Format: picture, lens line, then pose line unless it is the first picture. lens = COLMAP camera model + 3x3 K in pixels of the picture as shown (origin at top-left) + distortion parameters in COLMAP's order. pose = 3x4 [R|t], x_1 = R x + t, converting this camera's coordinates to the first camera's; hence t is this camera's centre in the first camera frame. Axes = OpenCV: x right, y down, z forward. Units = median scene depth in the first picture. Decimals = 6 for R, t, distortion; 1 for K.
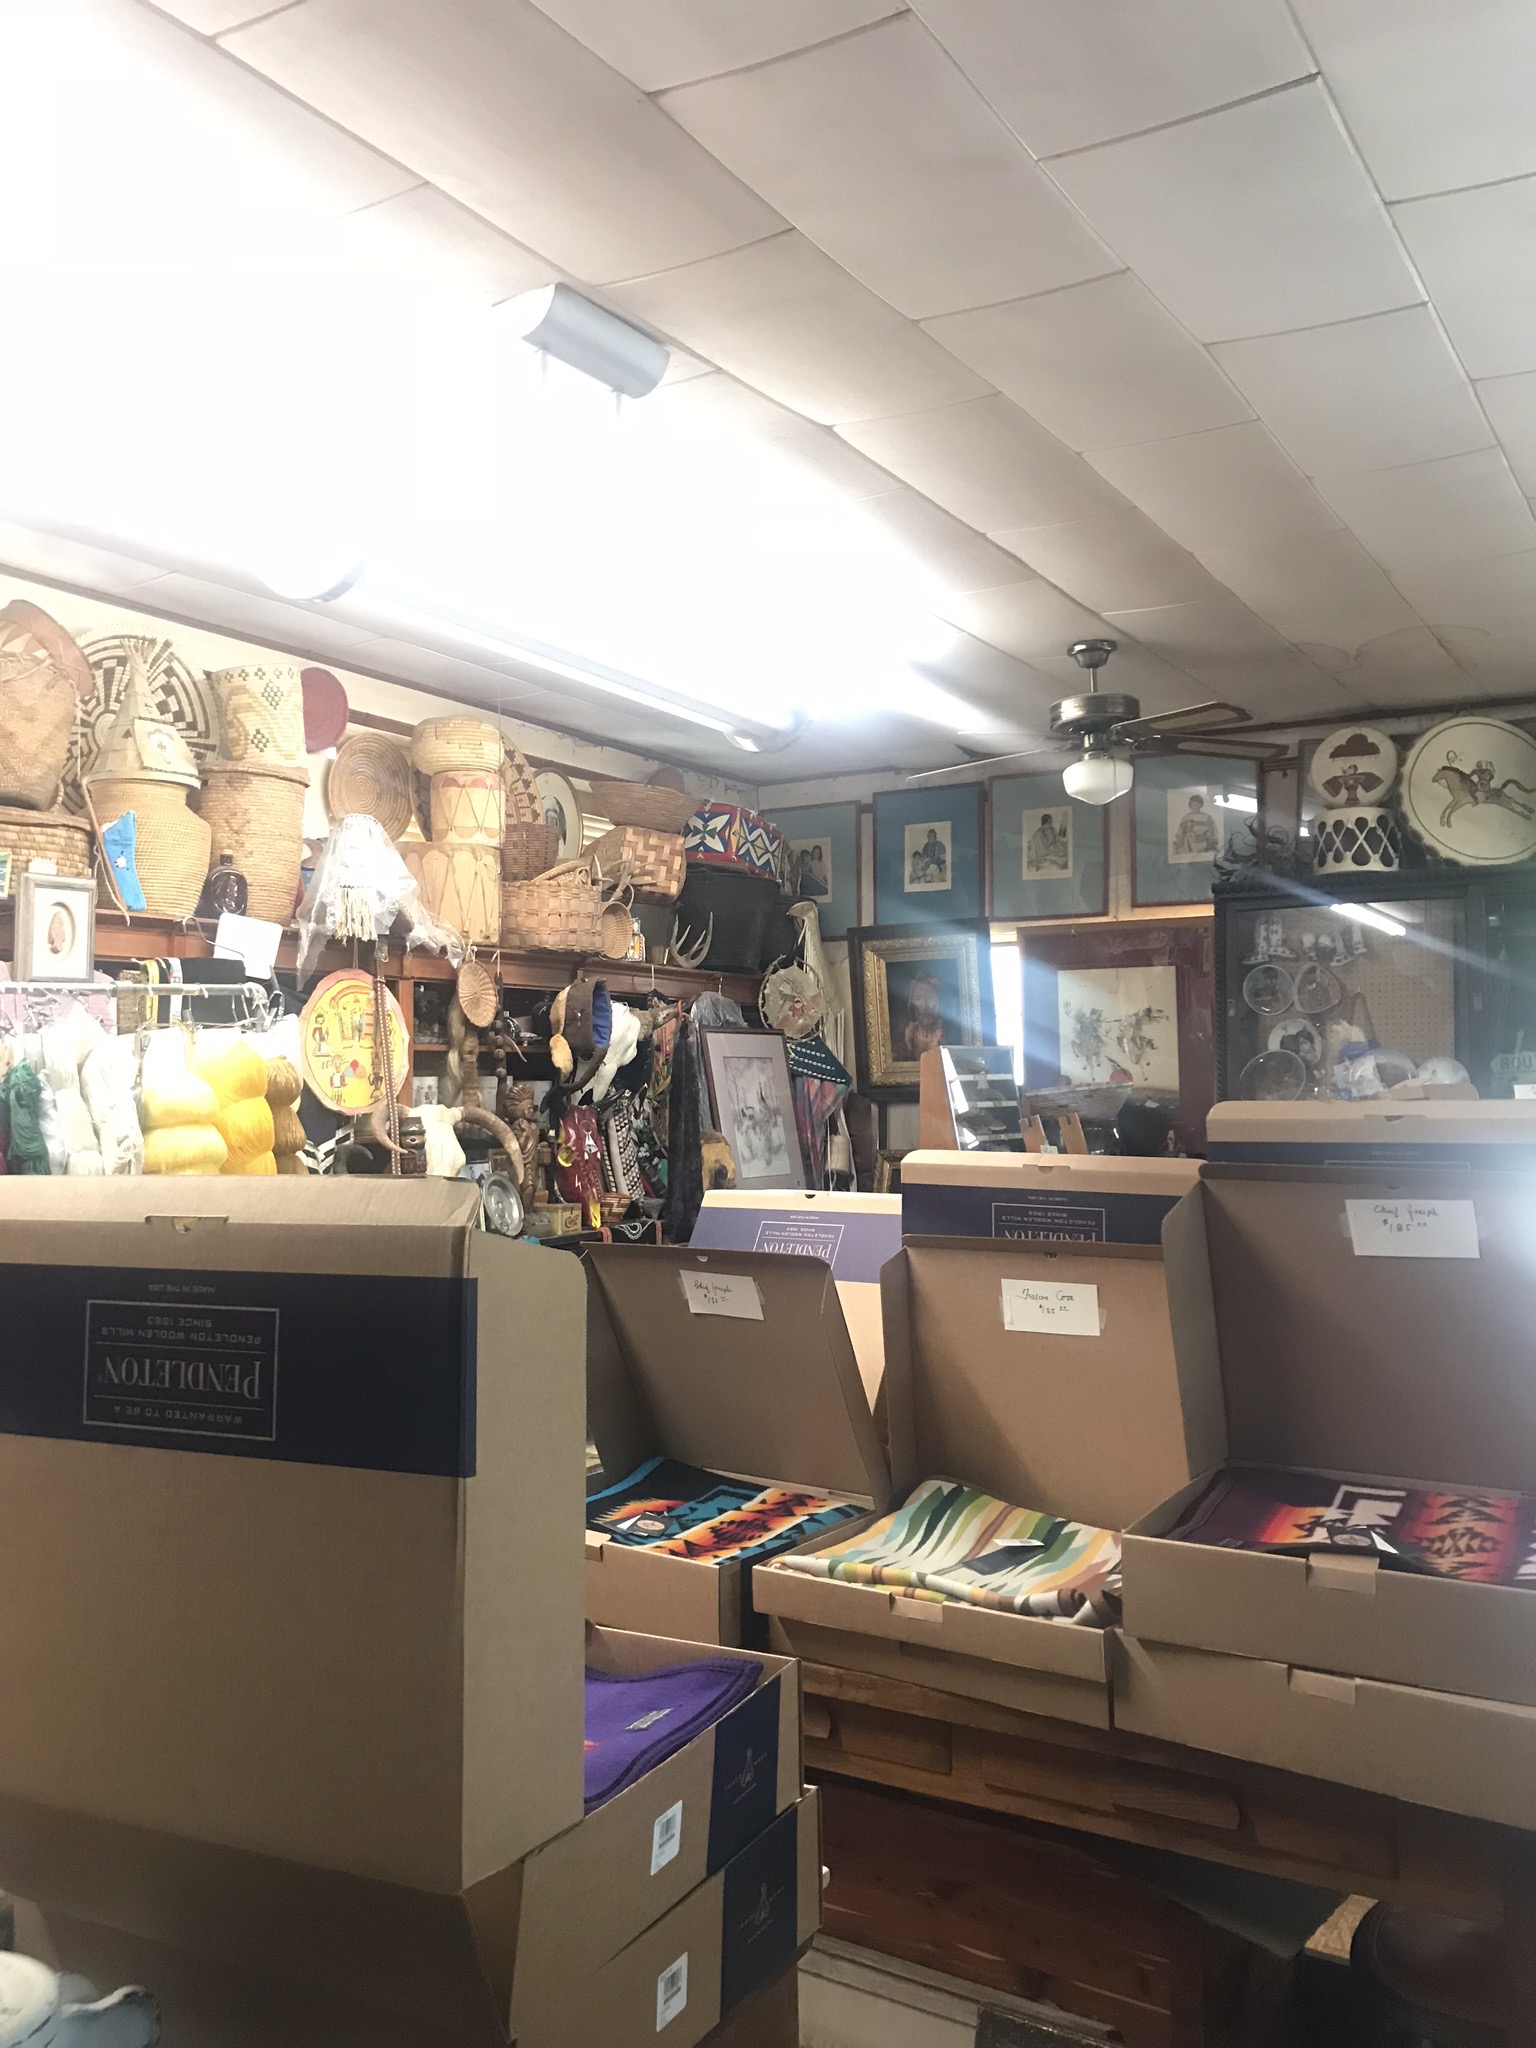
lens RADIAL K [[1668.8, 0, 768.0], [0, 1668.8, 1024.0], [0, 0, 1]] dist [0.052681, -0.107082]
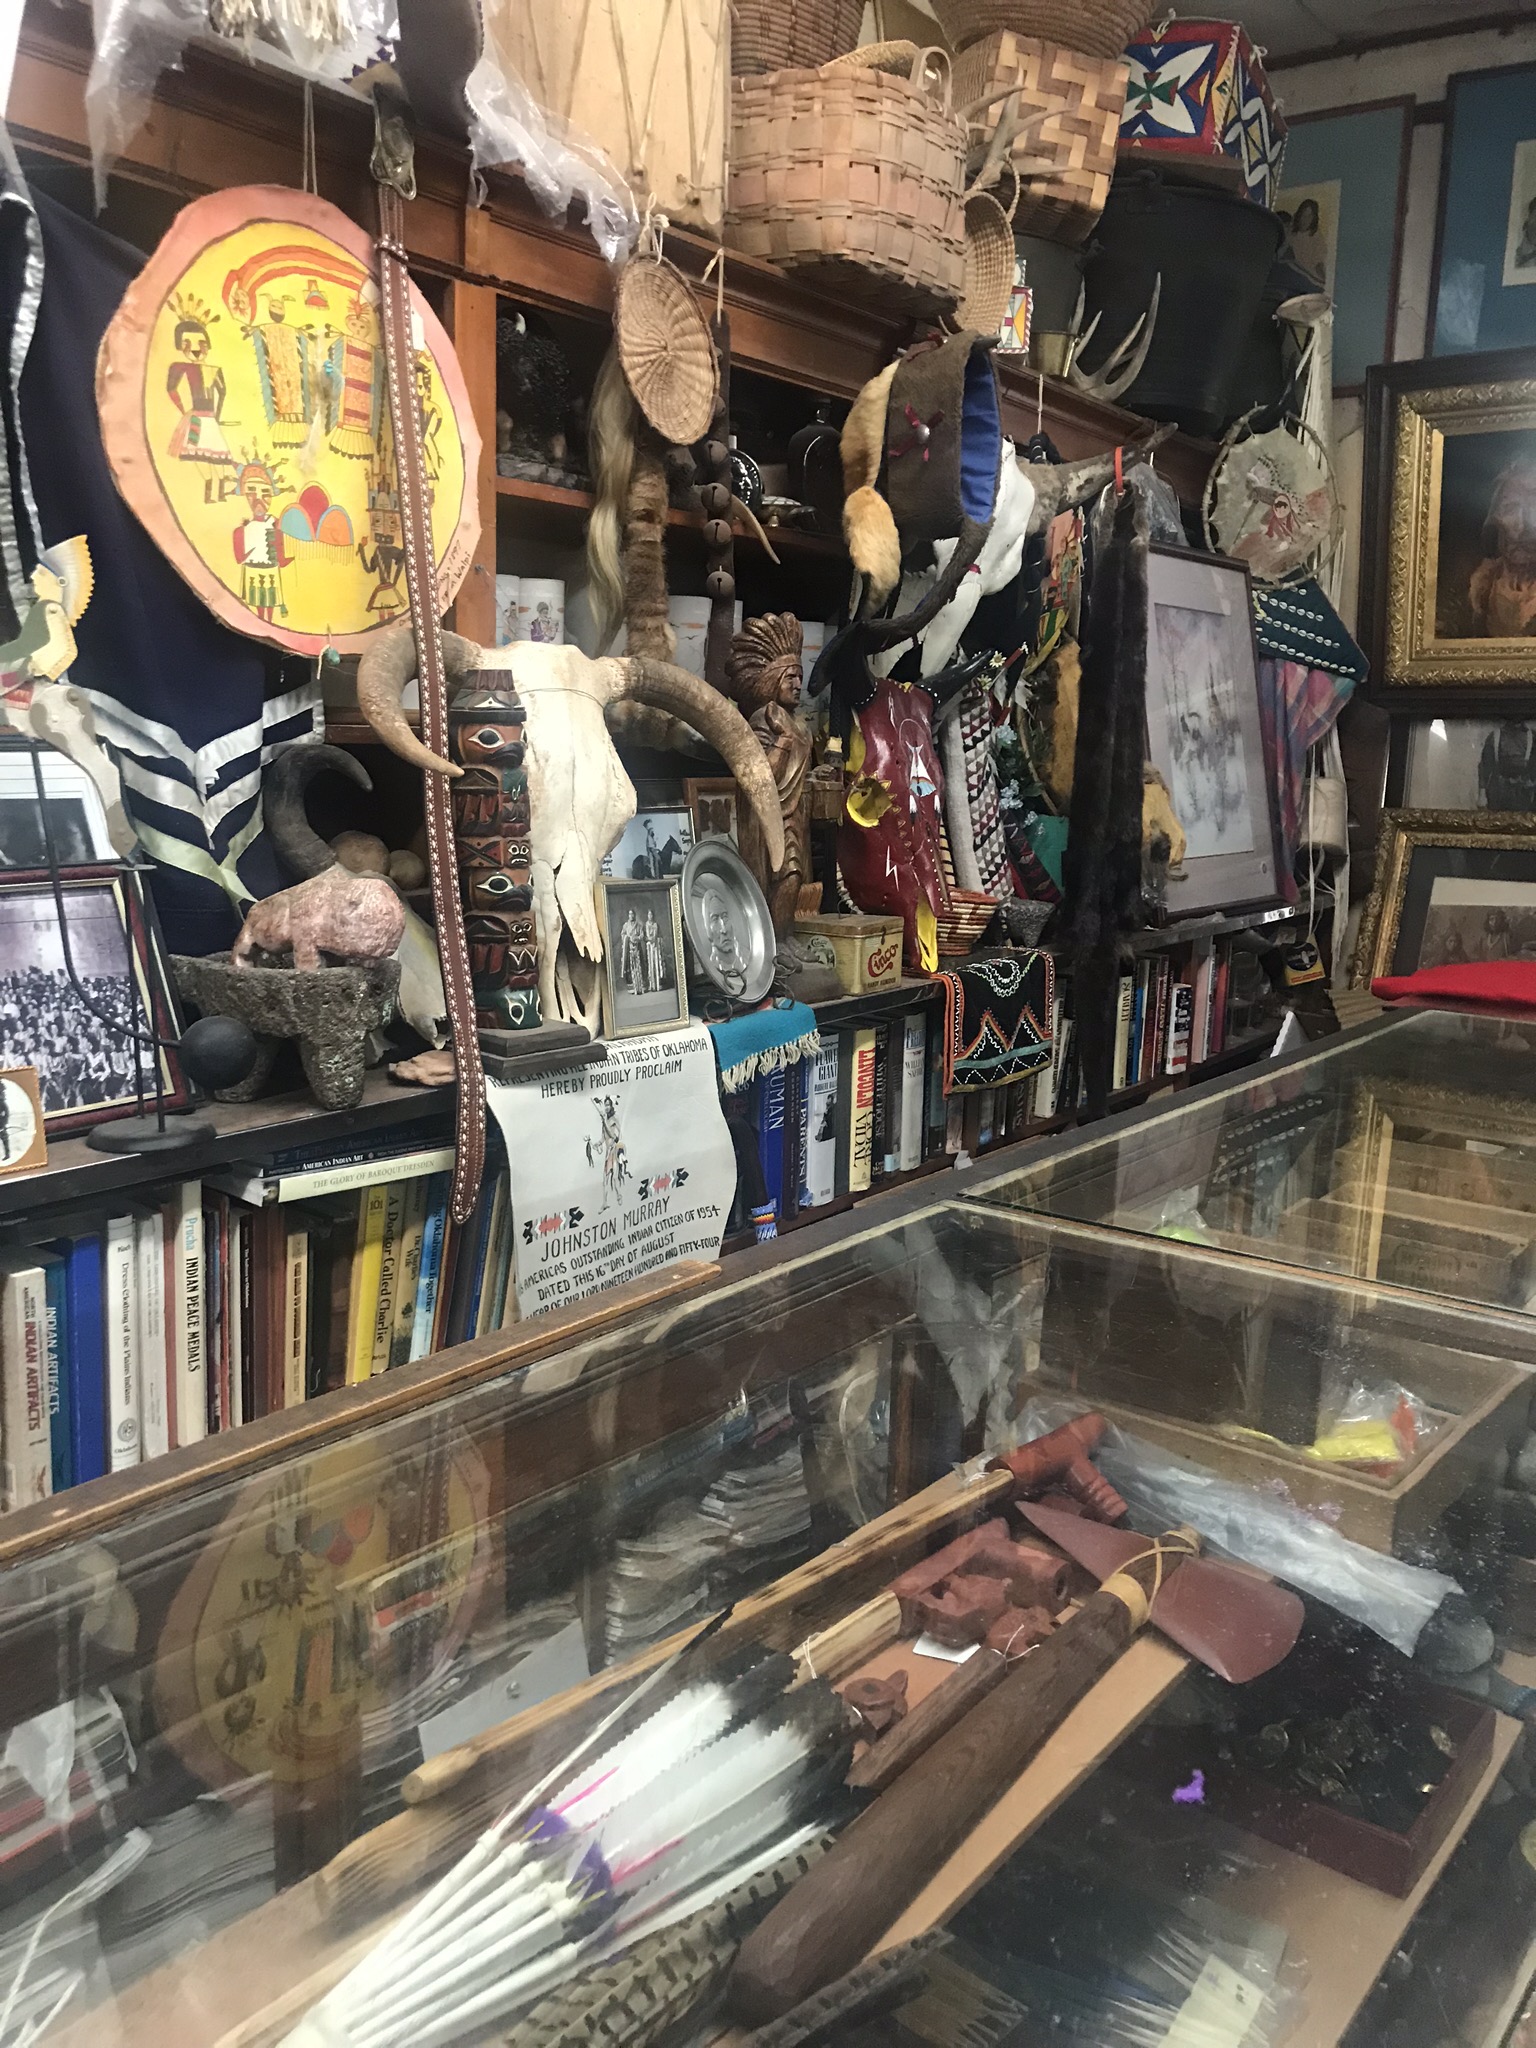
lens RADIAL K [[1668.8, 0, 768.0], [0, 1668.8, 1024.0], [0, 0, 1]] dist [0.052681, -0.107082]
pose [[0.996297, 0.043825, -0.073976, -0.111751], [-0.027564, 0.977739, 0.208005, 0.047052], [0.081445, -0.205196, 0.975326, 0.577084]]
